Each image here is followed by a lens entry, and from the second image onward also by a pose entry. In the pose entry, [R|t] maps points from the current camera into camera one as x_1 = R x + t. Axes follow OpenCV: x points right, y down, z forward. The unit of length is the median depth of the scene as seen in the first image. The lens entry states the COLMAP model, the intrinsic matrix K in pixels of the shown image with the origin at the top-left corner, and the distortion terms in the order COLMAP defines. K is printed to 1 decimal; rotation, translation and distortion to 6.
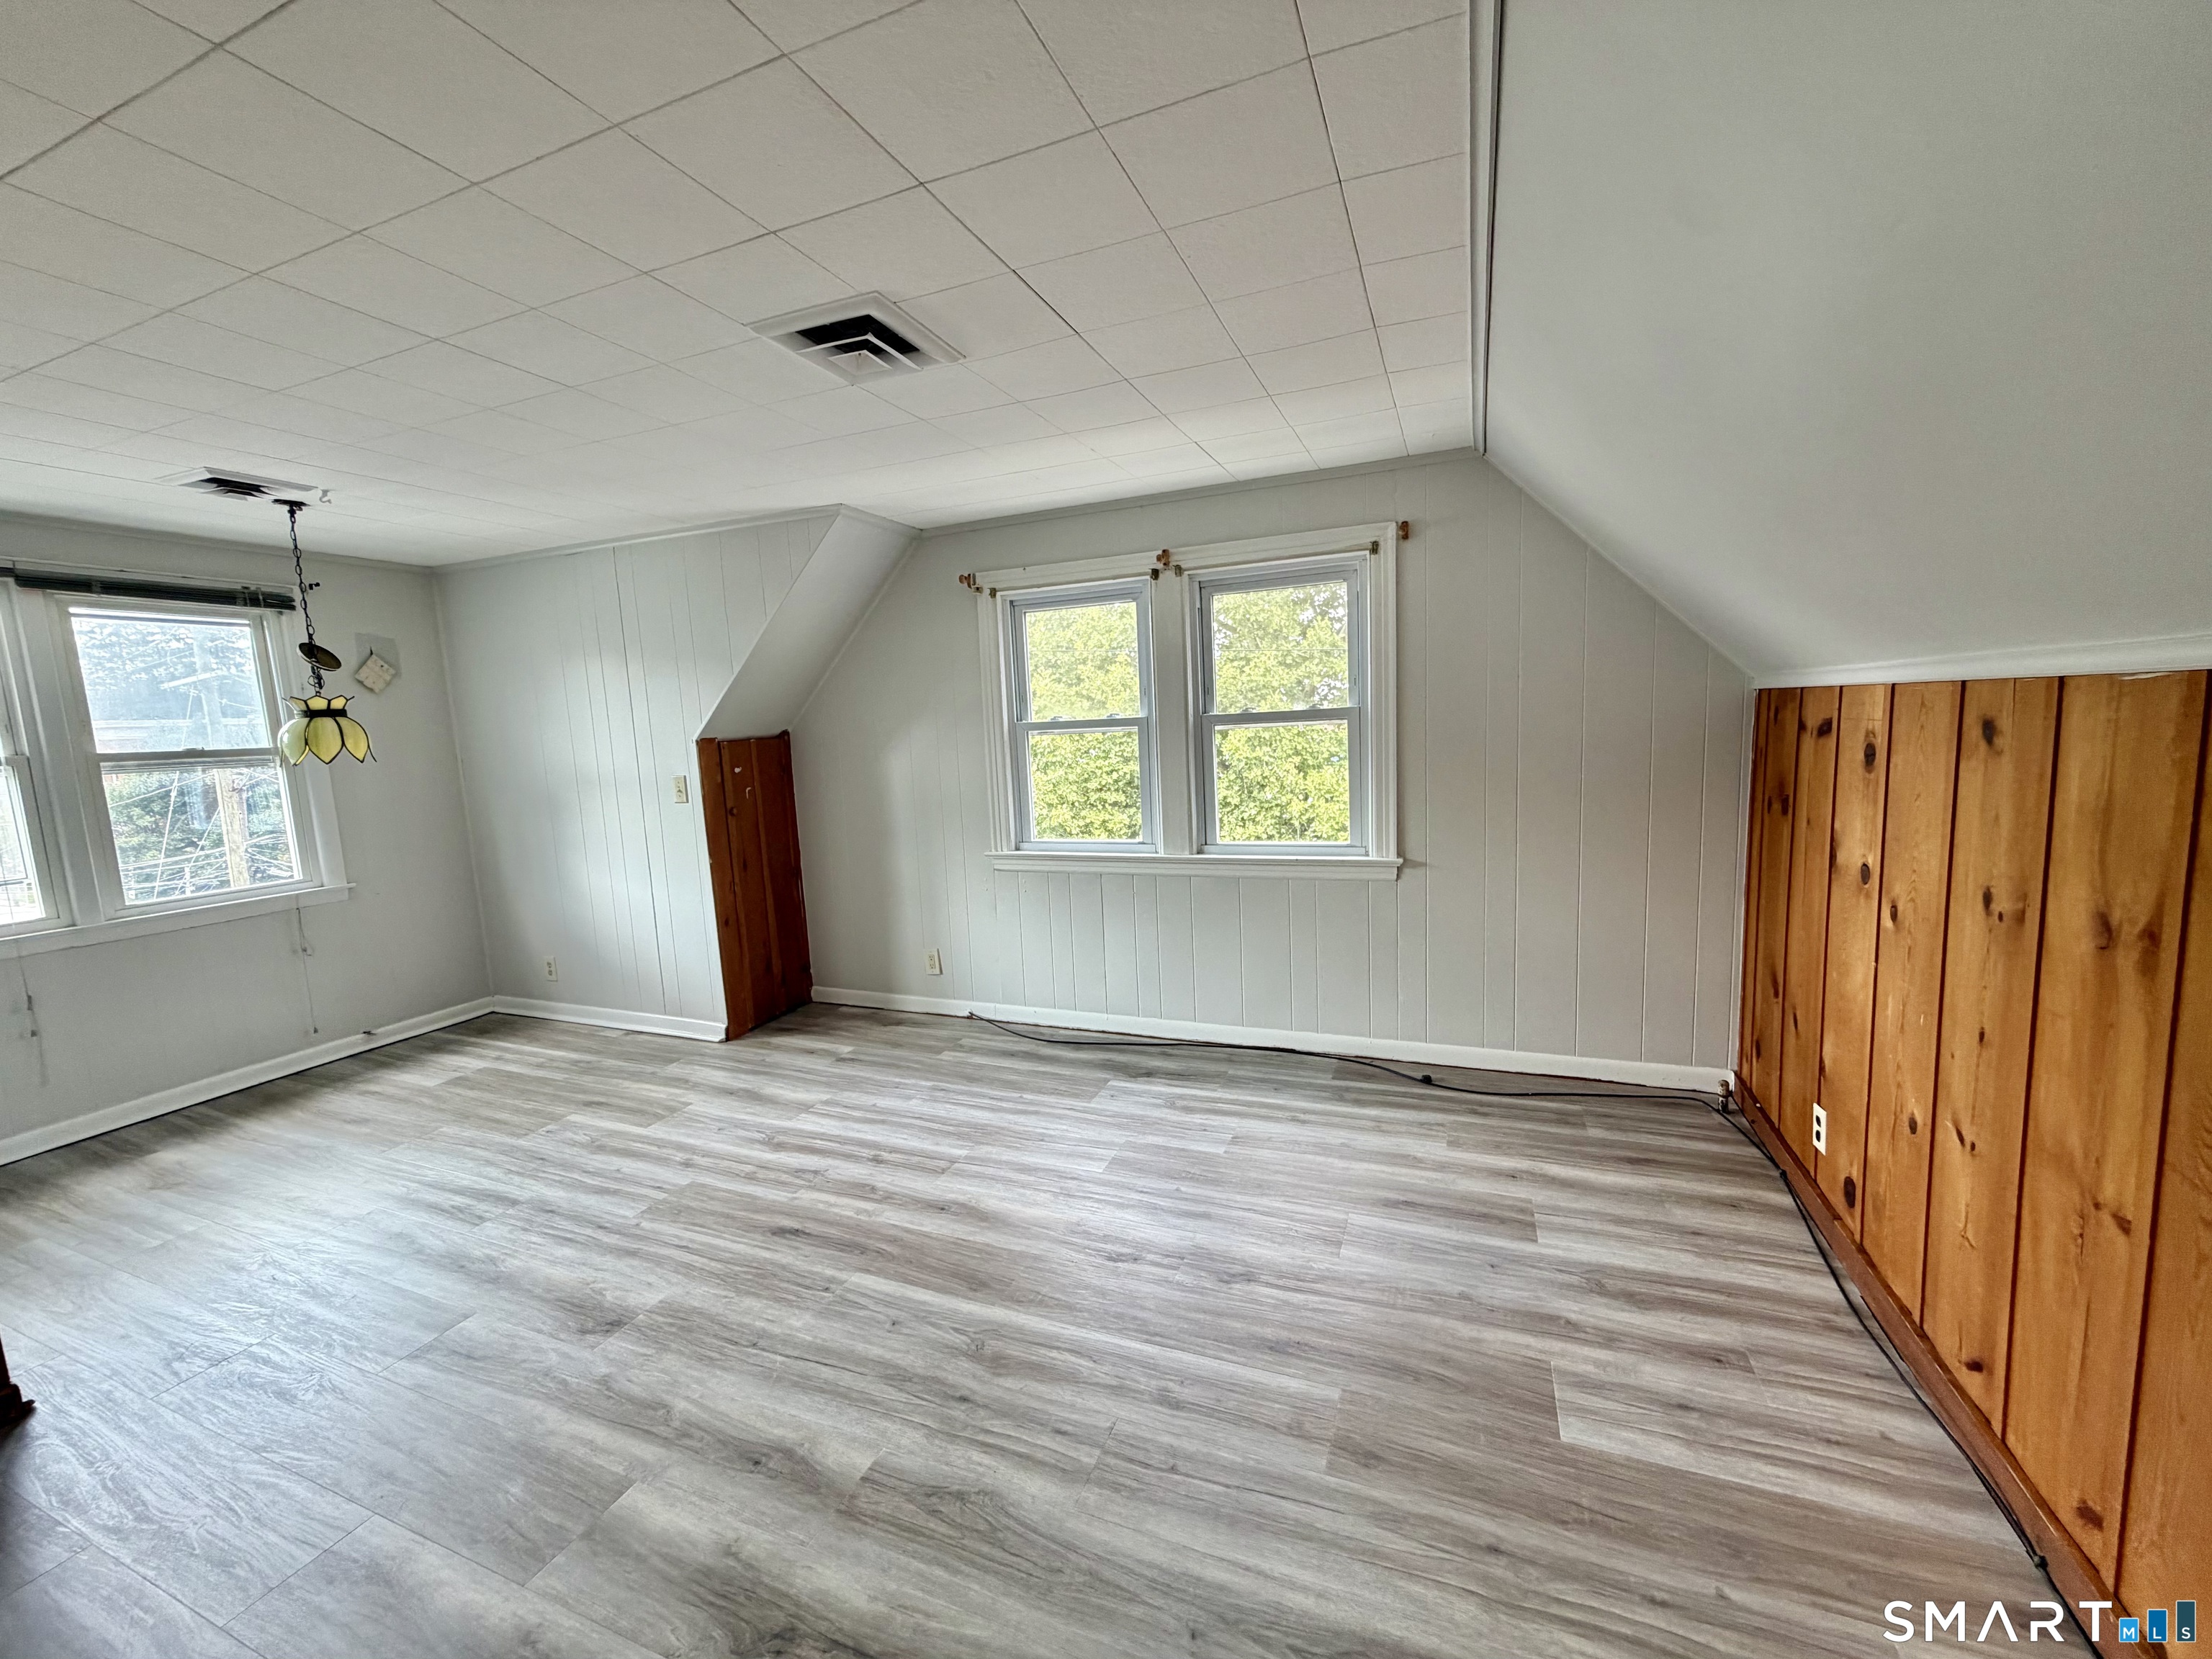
lens RADIAL K [[884.2, 0, 1103.8], [0, 884.2, 836.2], [0, 0, 1]] dist [0.000582, 0.000031]
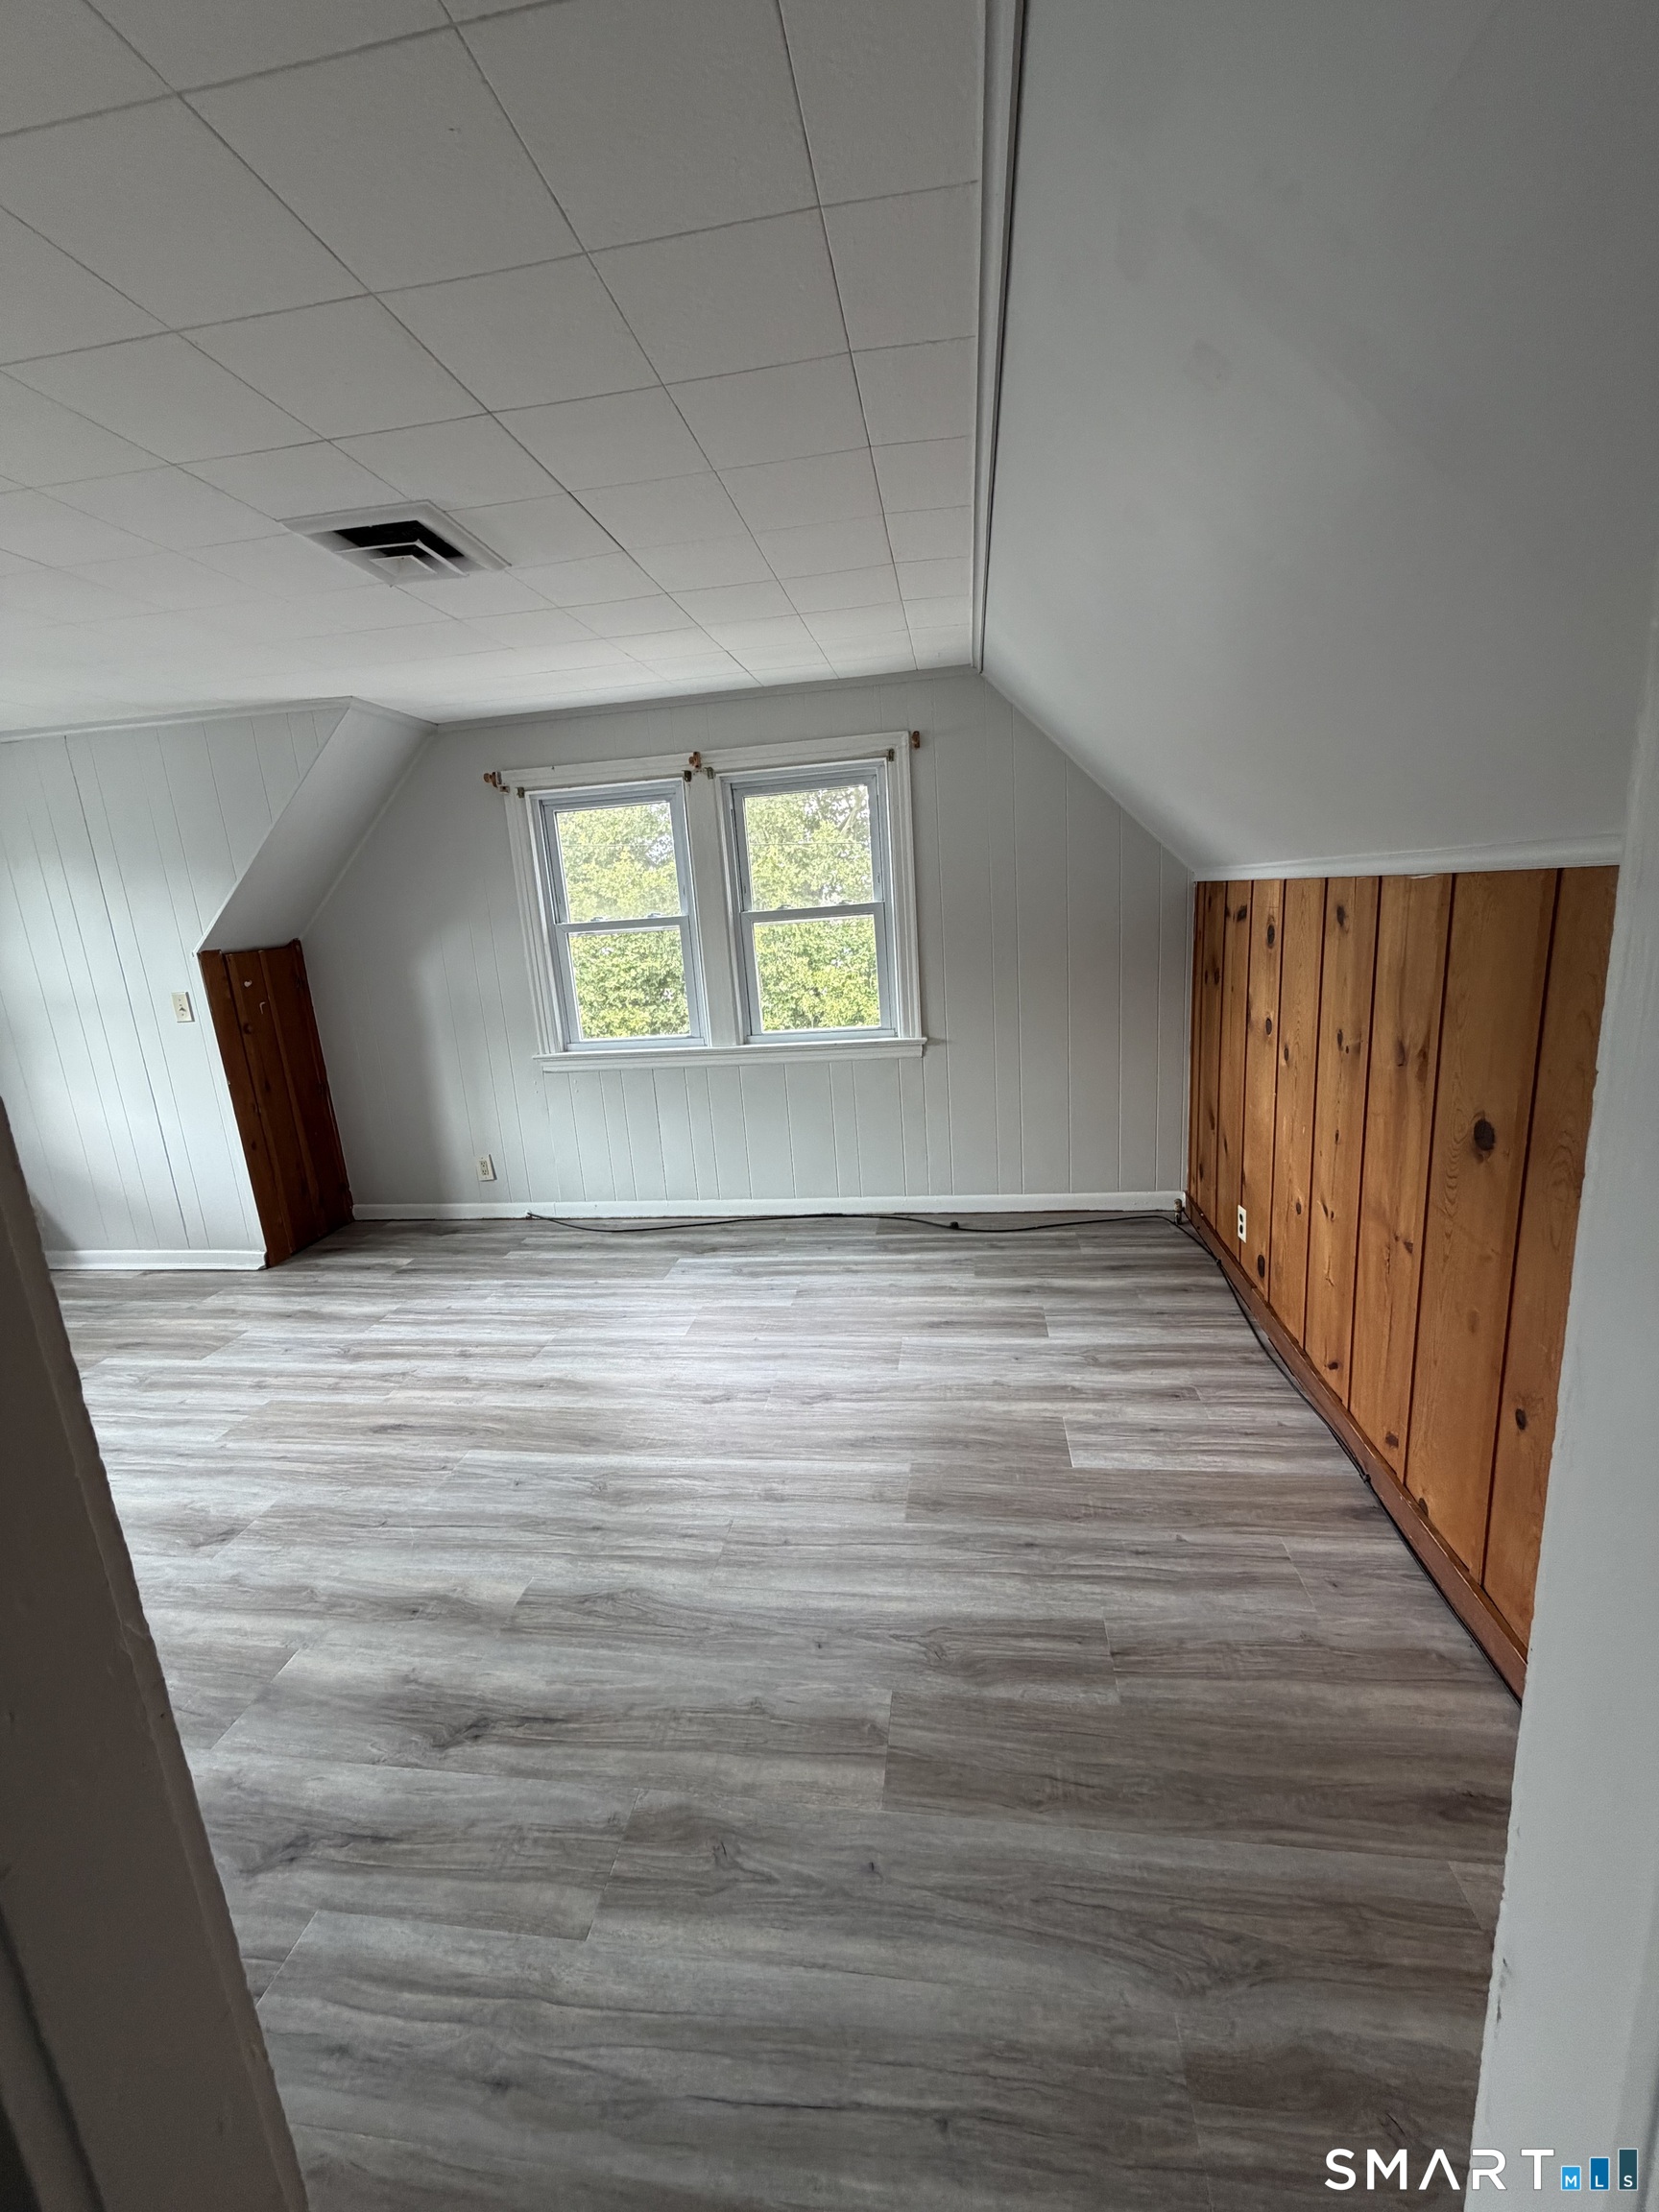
lens RADIAL K [[898.4, 0, 824.6], [0, 898.4, 1113.7], [0, 0, 1]] dist [0.001143, 0.000402]
pose [[0.970300, -0.075786, 0.229727, -0.073352], [0.054706, 0.993801, 0.096786, 0.004797], [-0.235638, -0.081344, 0.968431, -0.113176]]
